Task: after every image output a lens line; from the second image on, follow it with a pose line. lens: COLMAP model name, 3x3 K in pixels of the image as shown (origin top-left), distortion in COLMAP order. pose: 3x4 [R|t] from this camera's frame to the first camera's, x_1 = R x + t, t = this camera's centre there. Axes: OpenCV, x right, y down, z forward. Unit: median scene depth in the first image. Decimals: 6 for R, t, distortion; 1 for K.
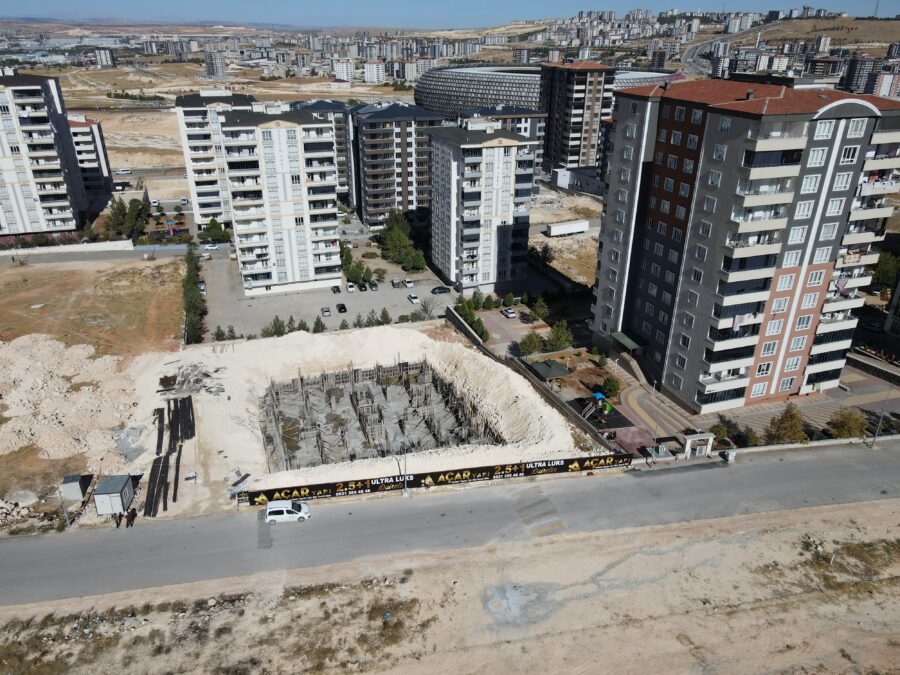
lens RADIAL K [[655.3, 0, 452.2], [0, 655.3, 339.3], [0, 0, 1]] dist [0.013813, 0.011338]
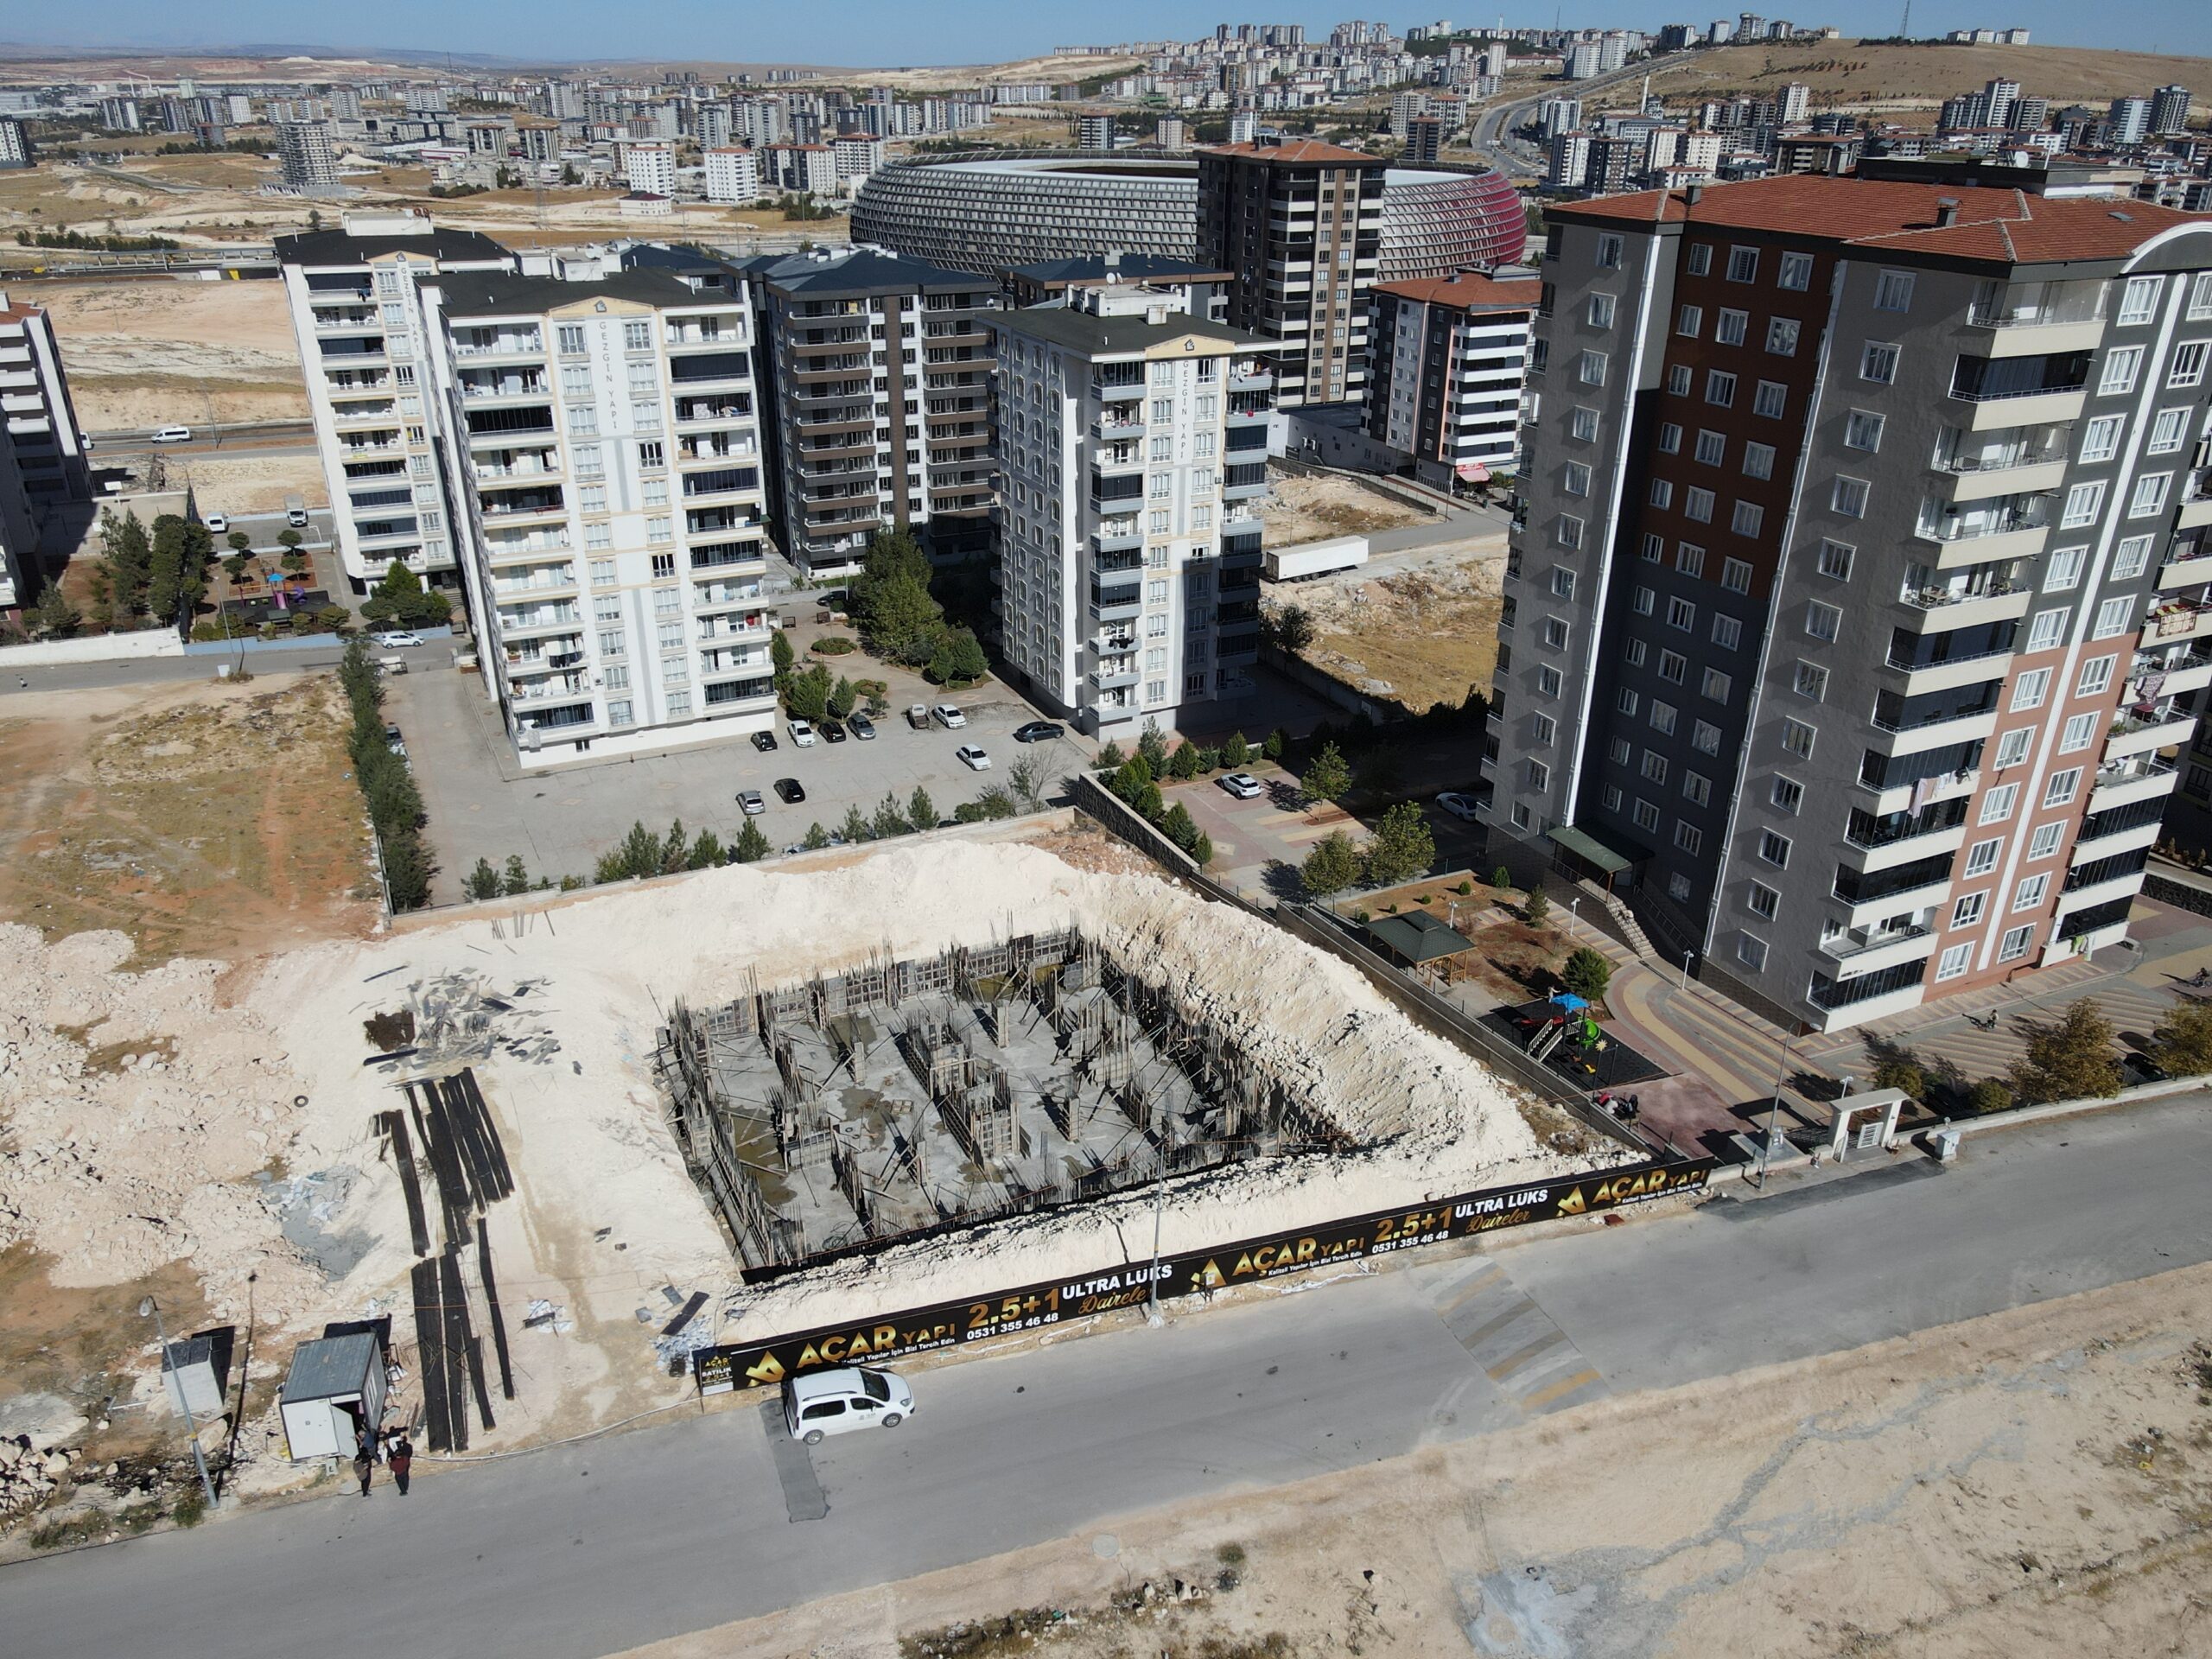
lens RADIAL K [[1610.6, 0, 1110.3], [0, 1610.6, 834.4], [0, 0, 1]] dist [0.013813, 0.011338]
pose [[0.993419, -0.048302, 0.103858, -0.101831], [0.048082, 0.998833, 0.004622, -0.021628], [-0.103960, 0.000402, 0.994581, 0.065780]]
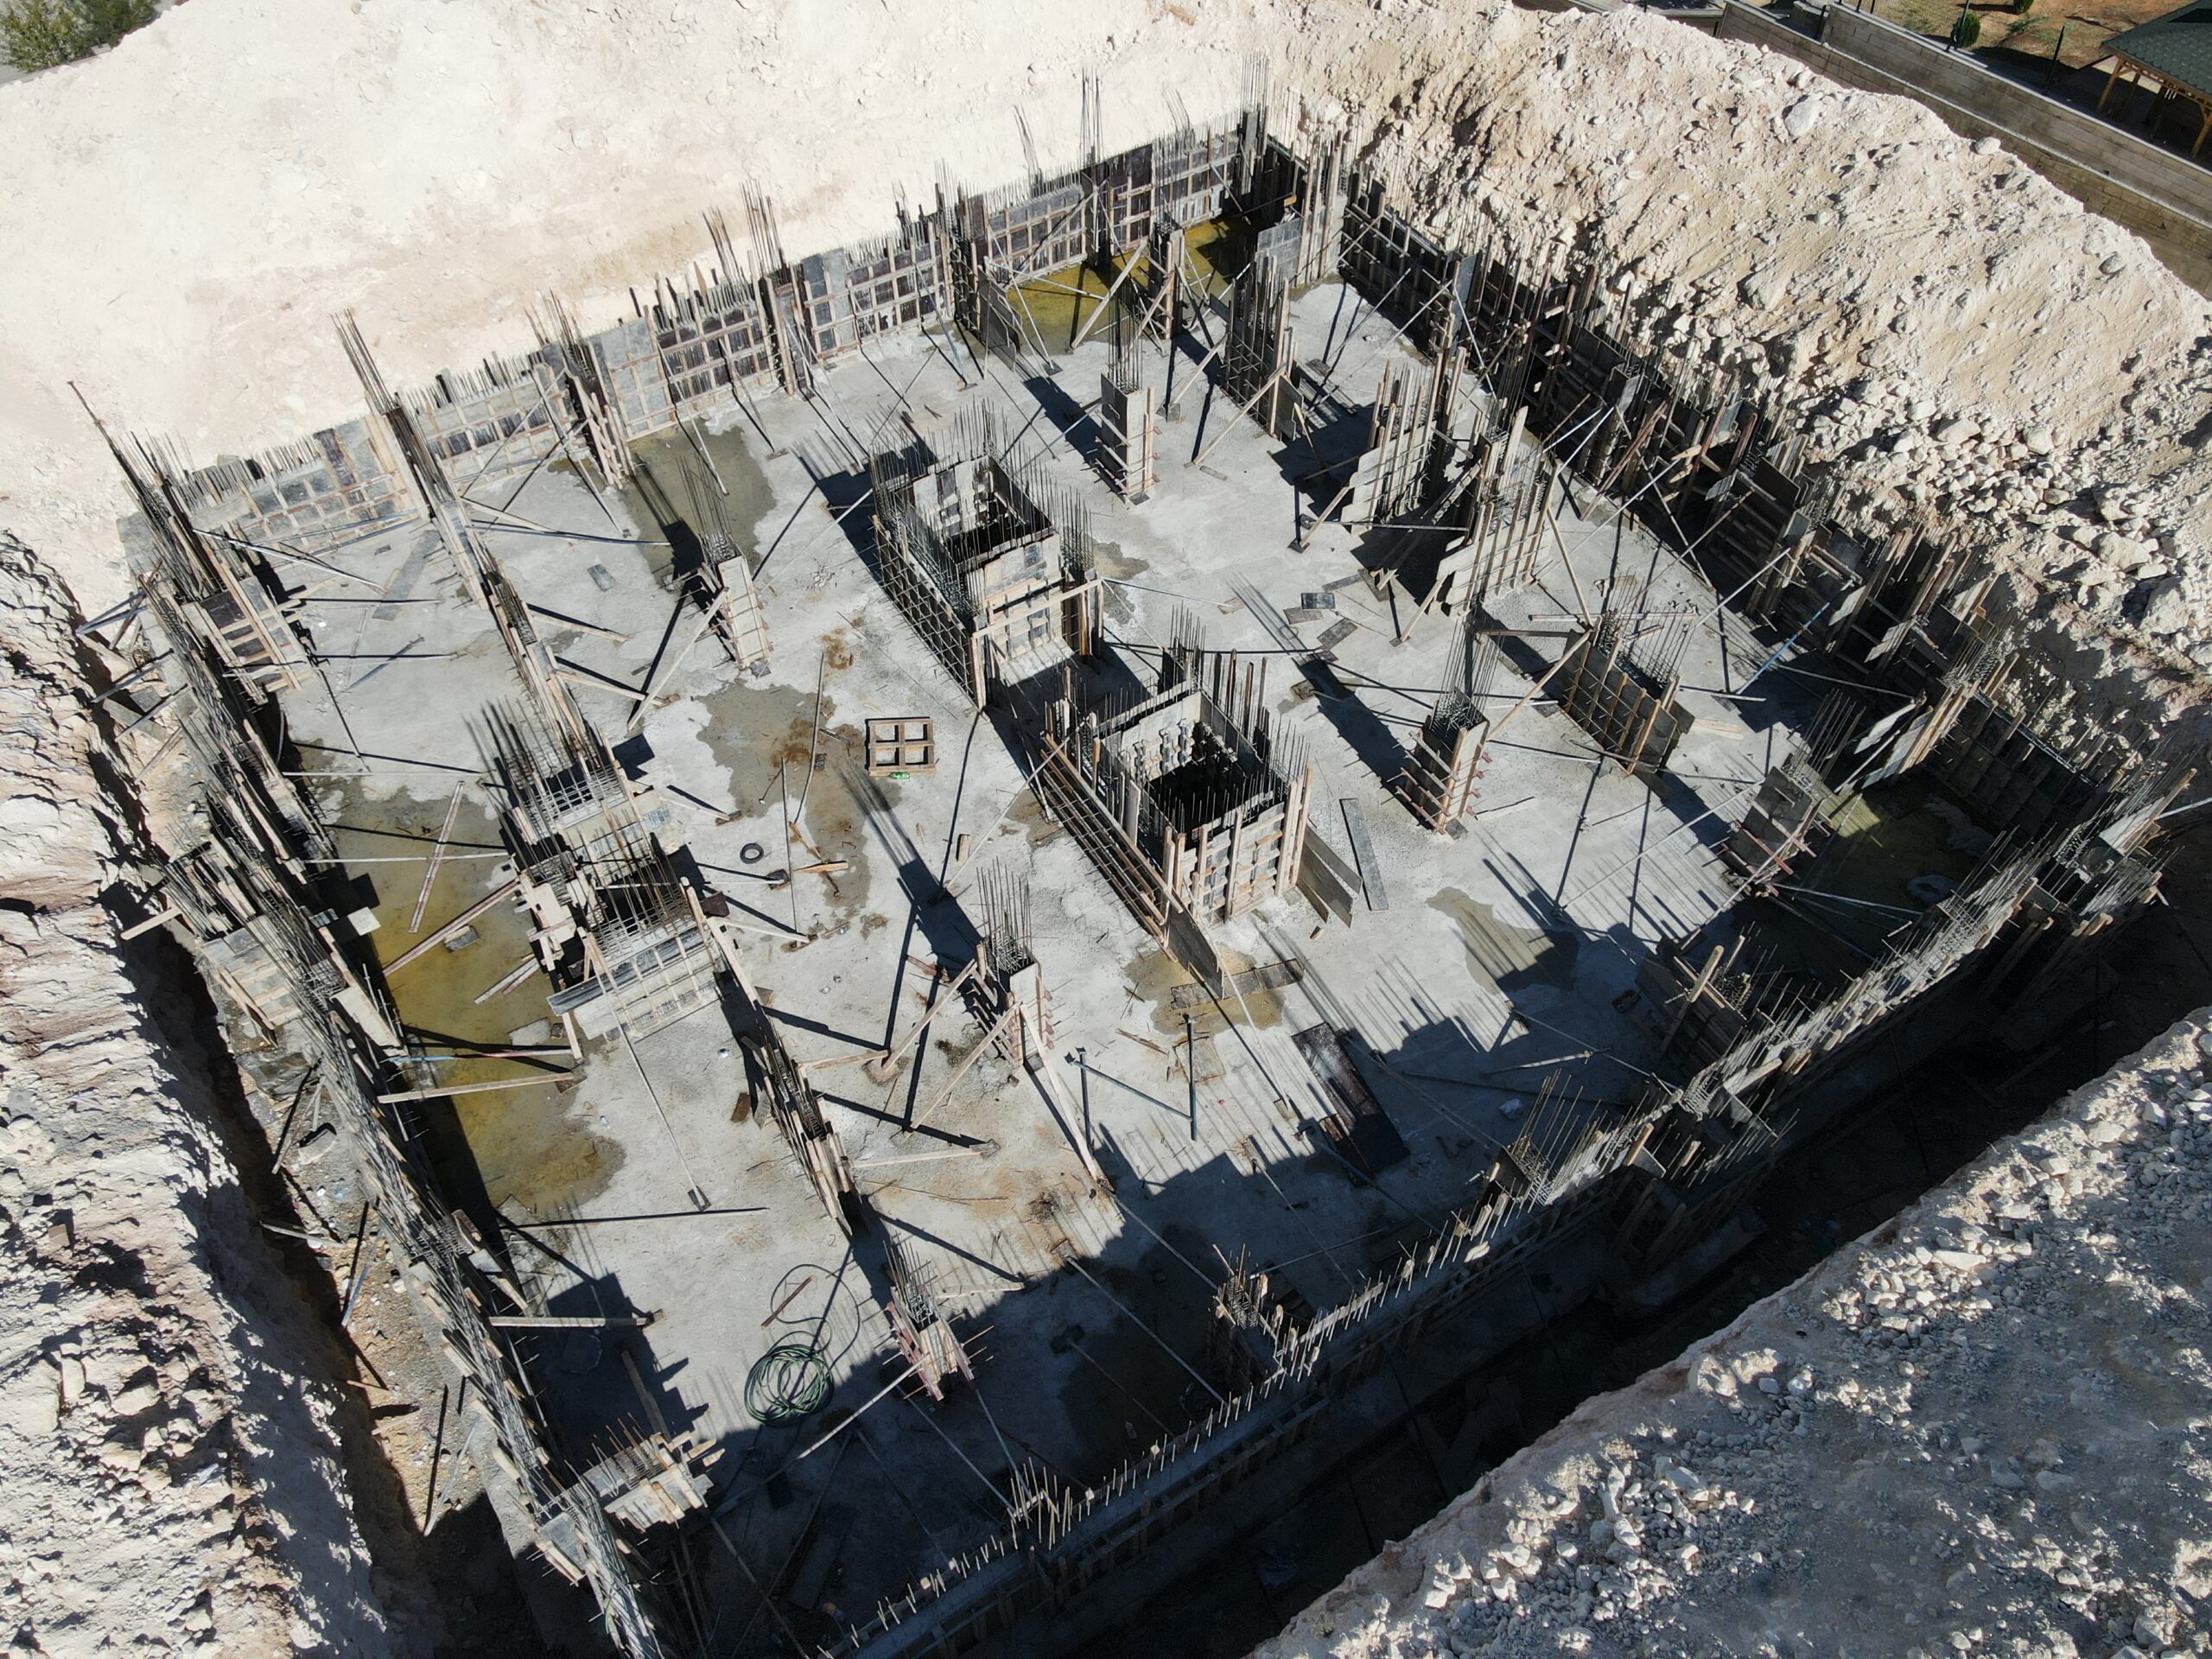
lens RADIAL K [[1610.6, 0, 1108.7], [0, 1610.6, 836.6], [0, 0, 1]] dist [0.013813, 0.011338]
pose [[0.974123, -0.187230, 0.126611, -0.127146], [0.105894, 0.872951, 0.476175, -0.000391], [-0.199679, -0.450445, 0.870188, 0.561593]]
